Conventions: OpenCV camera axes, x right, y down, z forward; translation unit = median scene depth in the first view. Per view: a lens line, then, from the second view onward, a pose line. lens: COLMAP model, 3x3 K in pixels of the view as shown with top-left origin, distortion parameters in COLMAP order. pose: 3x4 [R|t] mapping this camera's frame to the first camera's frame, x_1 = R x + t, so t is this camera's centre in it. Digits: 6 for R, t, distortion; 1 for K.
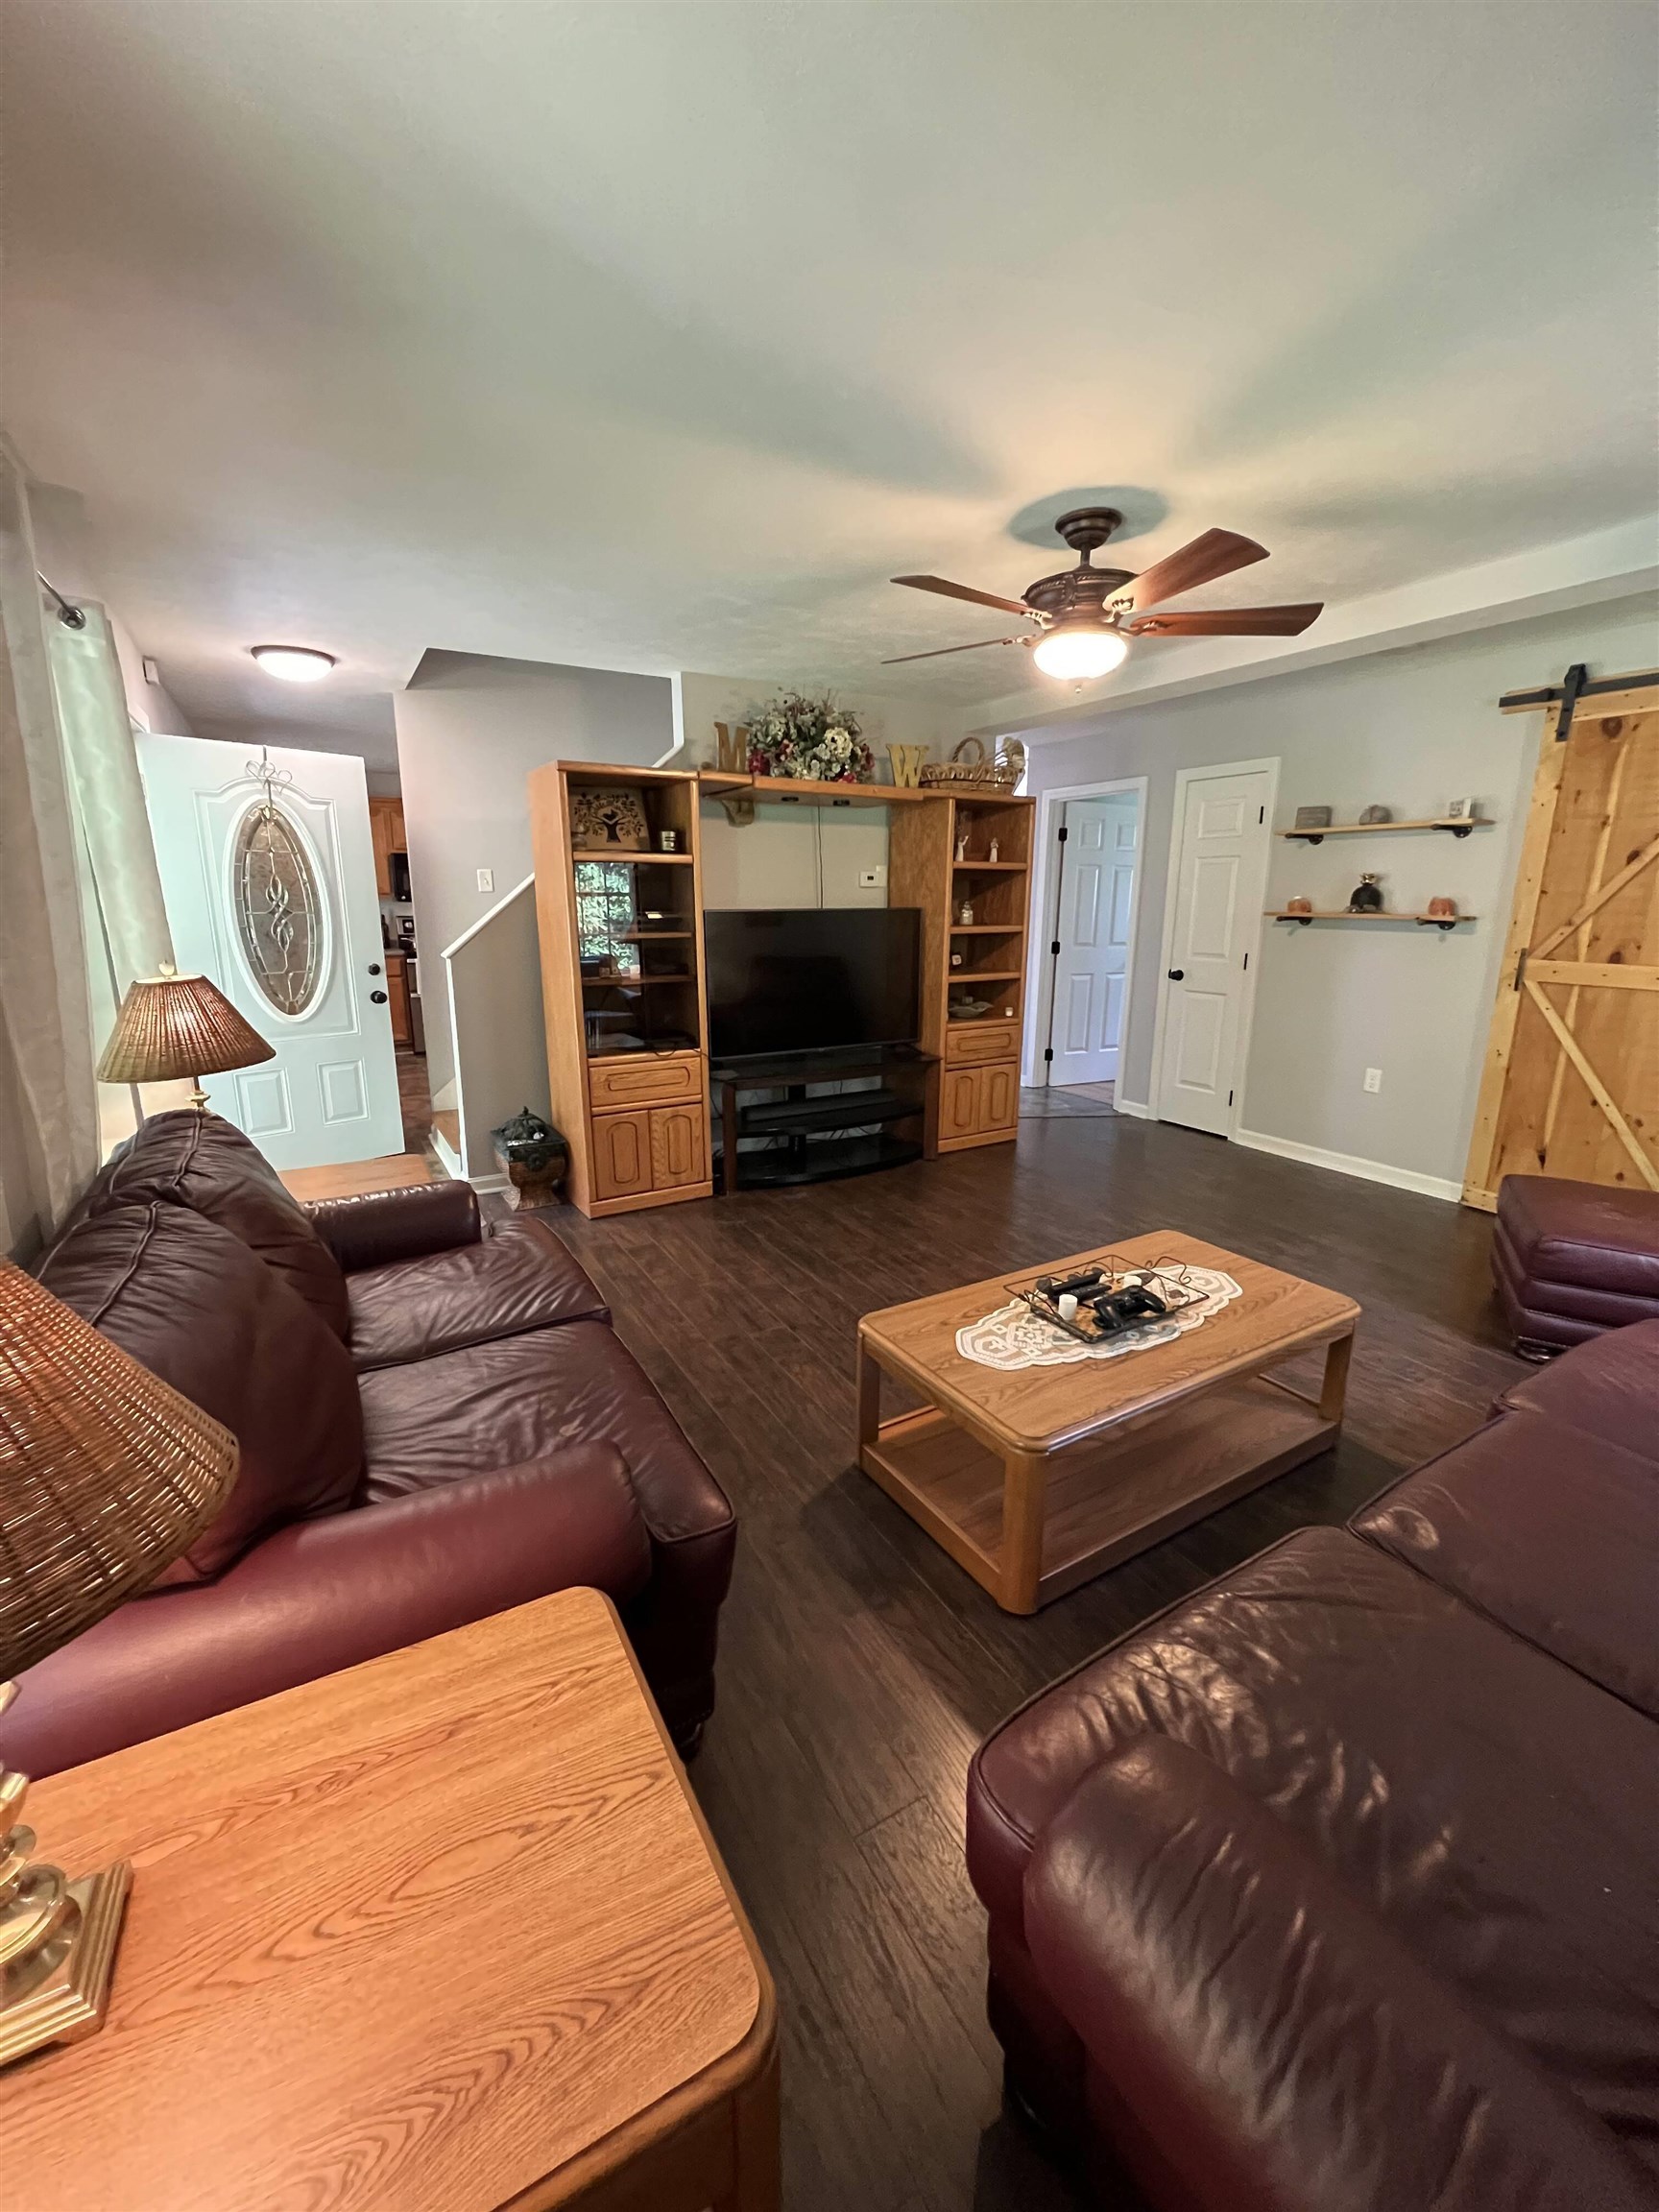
lens RADIAL K [[882.8, 0, 827.4], [0, 882.8, 1106.5], [0, 0, 1]] dist [0.002839, 0.000709]
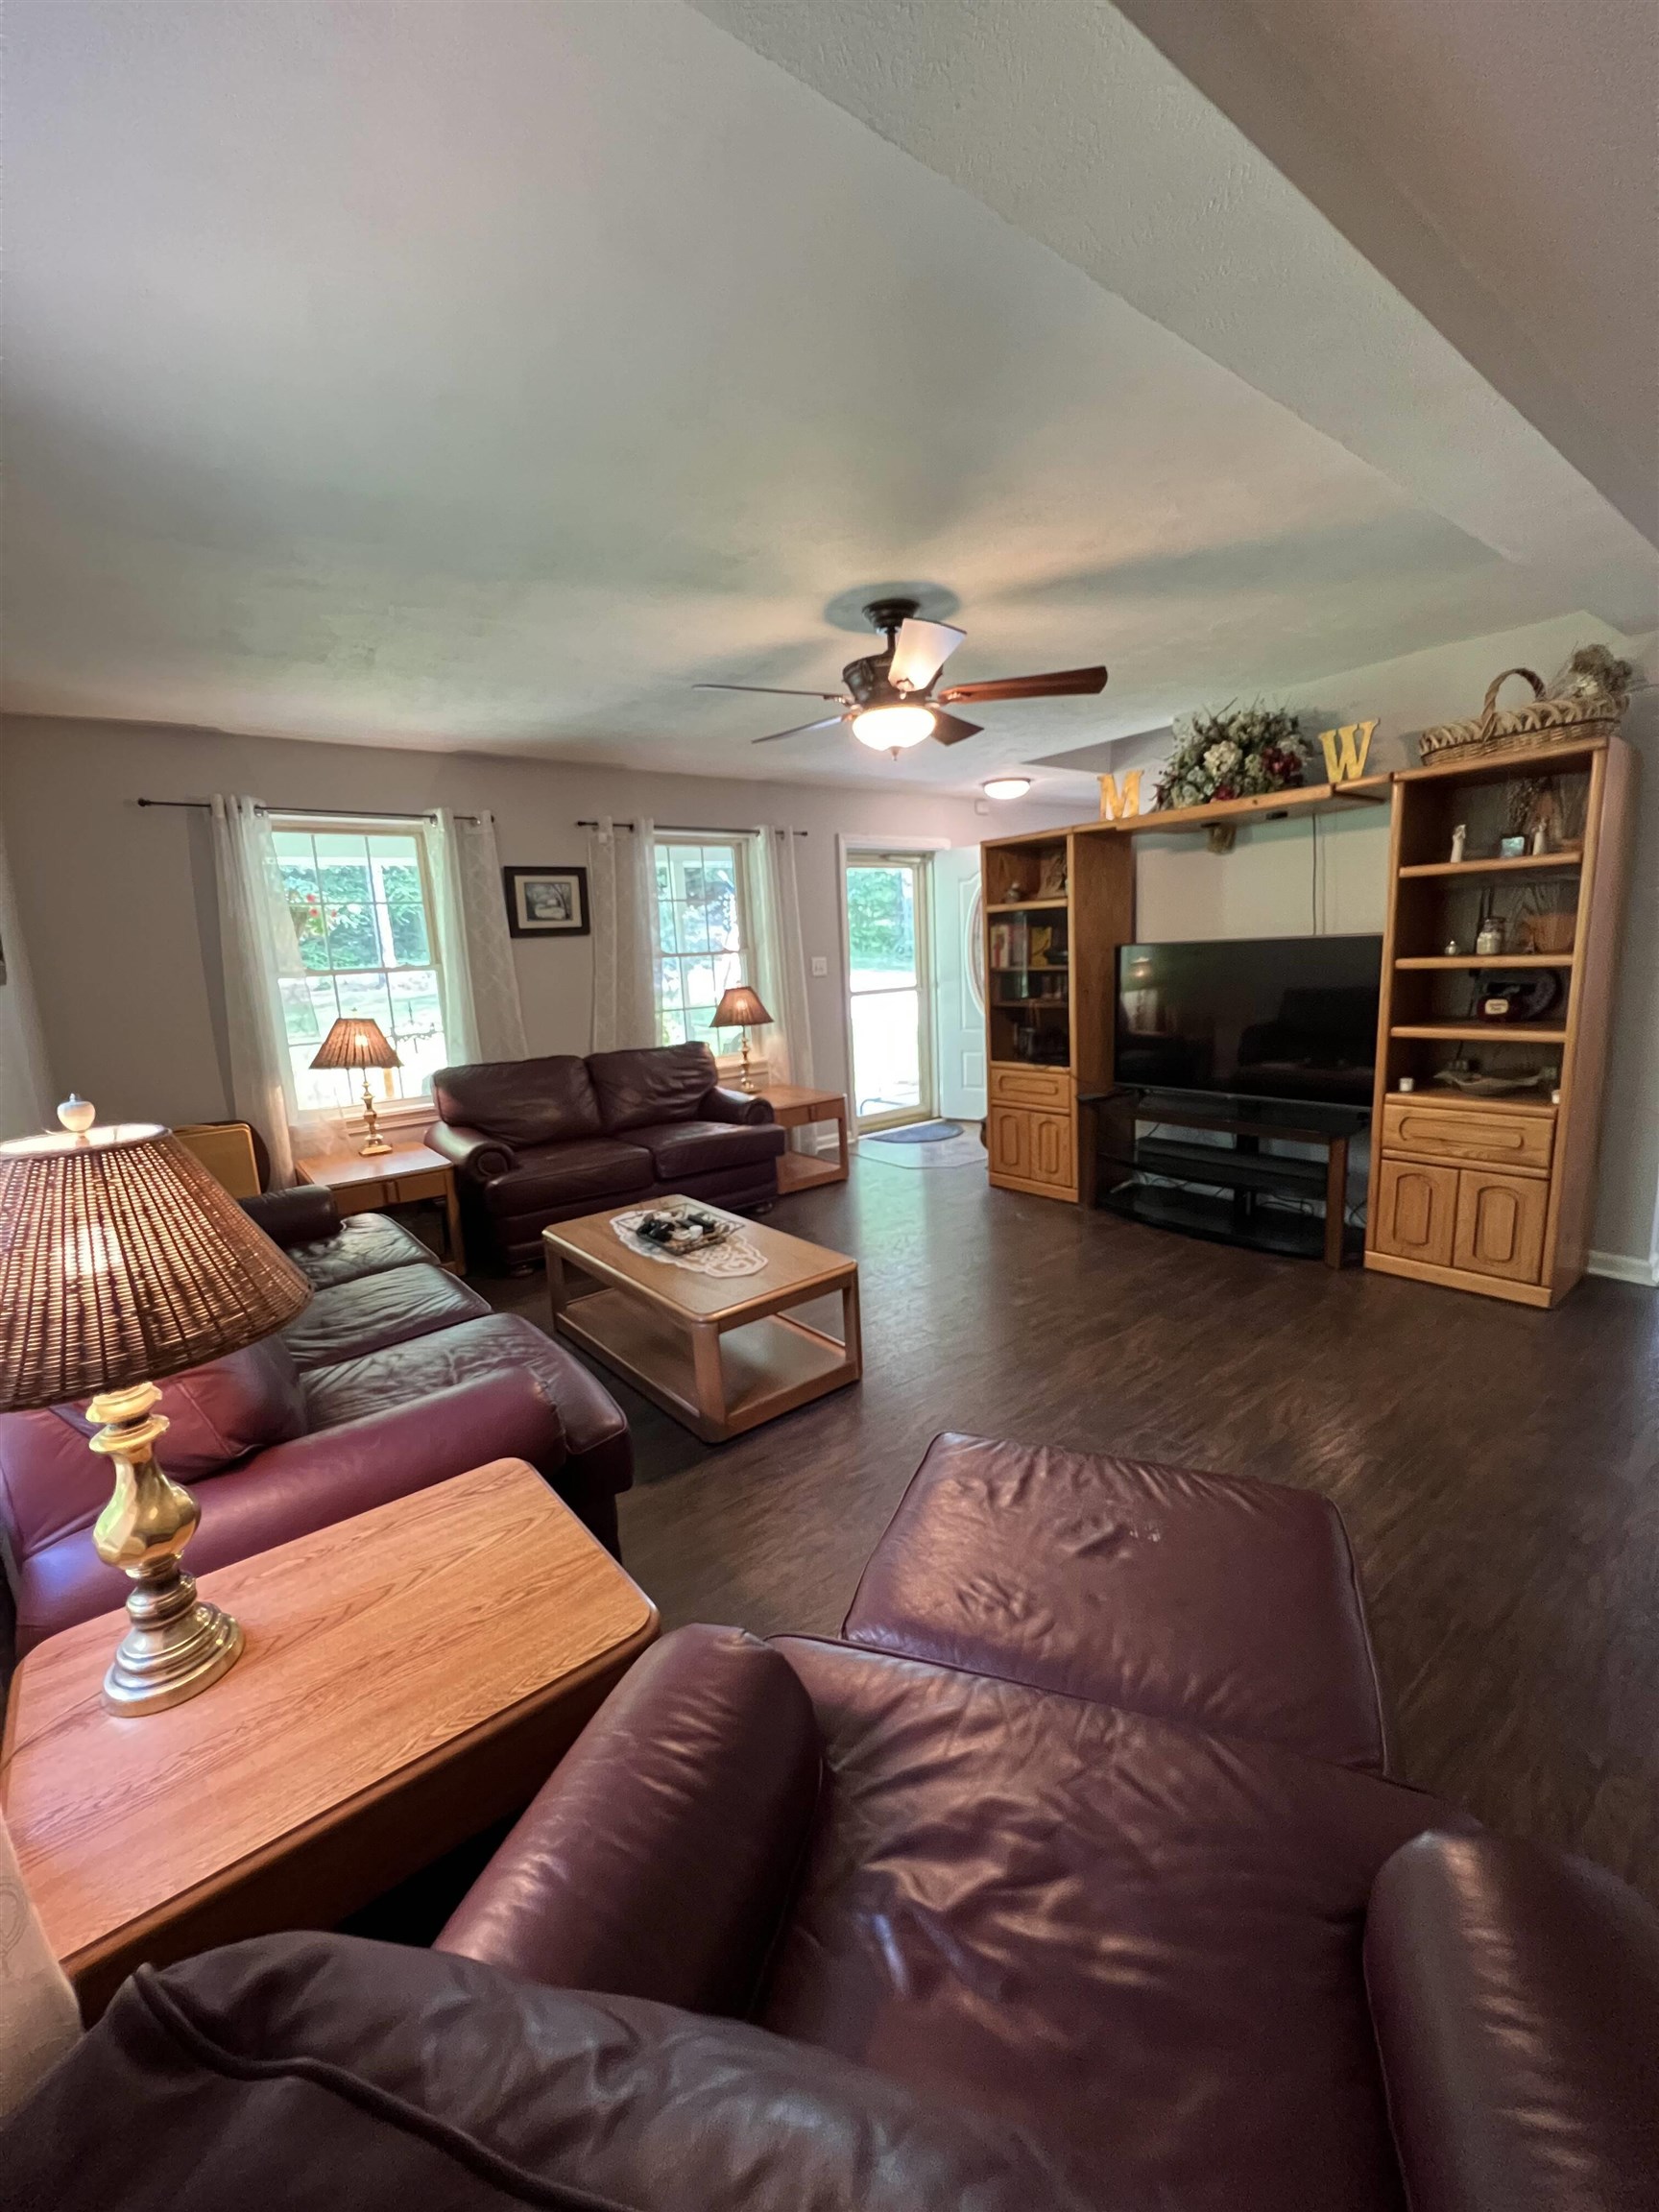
lens RADIAL K [[882.8, 0, 824.4], [0, 882.8, 1102.3], [0, 0, 1]] dist [0.002839, 0.000709]
pose [[0.135714, 0.160165, -0.977716, 0.838427], [-0.183345, 0.973861, 0.134084, -0.105859], [0.973636, 0.161063, 0.161532, 0.473723]]
